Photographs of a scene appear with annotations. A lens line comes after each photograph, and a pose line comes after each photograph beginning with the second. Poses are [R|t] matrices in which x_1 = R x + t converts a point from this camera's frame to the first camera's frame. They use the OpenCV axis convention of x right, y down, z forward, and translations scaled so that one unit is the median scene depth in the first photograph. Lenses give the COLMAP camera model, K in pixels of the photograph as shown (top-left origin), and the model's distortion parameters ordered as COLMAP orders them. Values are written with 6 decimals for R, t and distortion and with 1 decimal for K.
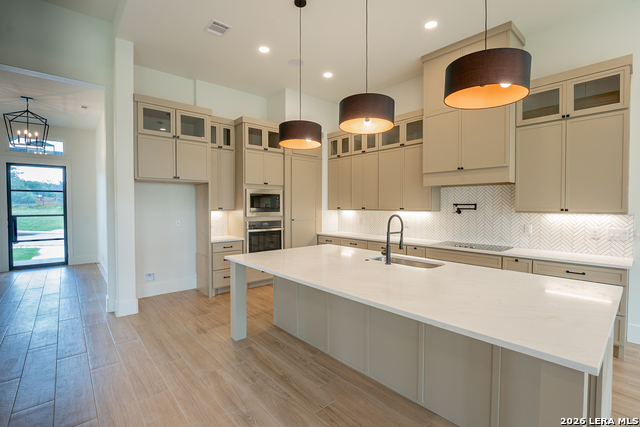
lens RADIAL K [[288.3, 0, 320.8], [0, 288.3, 211.6], [0, 0, 1]] dist [-0.004437, -0.000344]
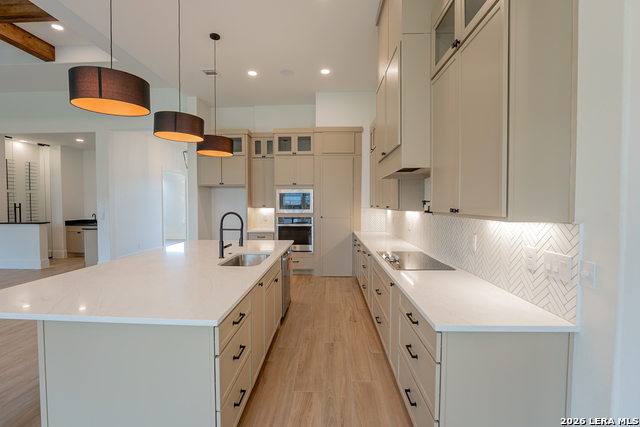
lens RADIAL K [[288.3, 0, 318.3], [0, 288.3, 212.6], [0, 0, 1]] dist [-0.004437, -0.000344]
pose [[0.720367, 0.019663, -0.693315, 0.684494], [-0.011341, 0.999798, 0.016571, -0.005443], [0.693501, -0.004074, 0.720444, 0.265462]]
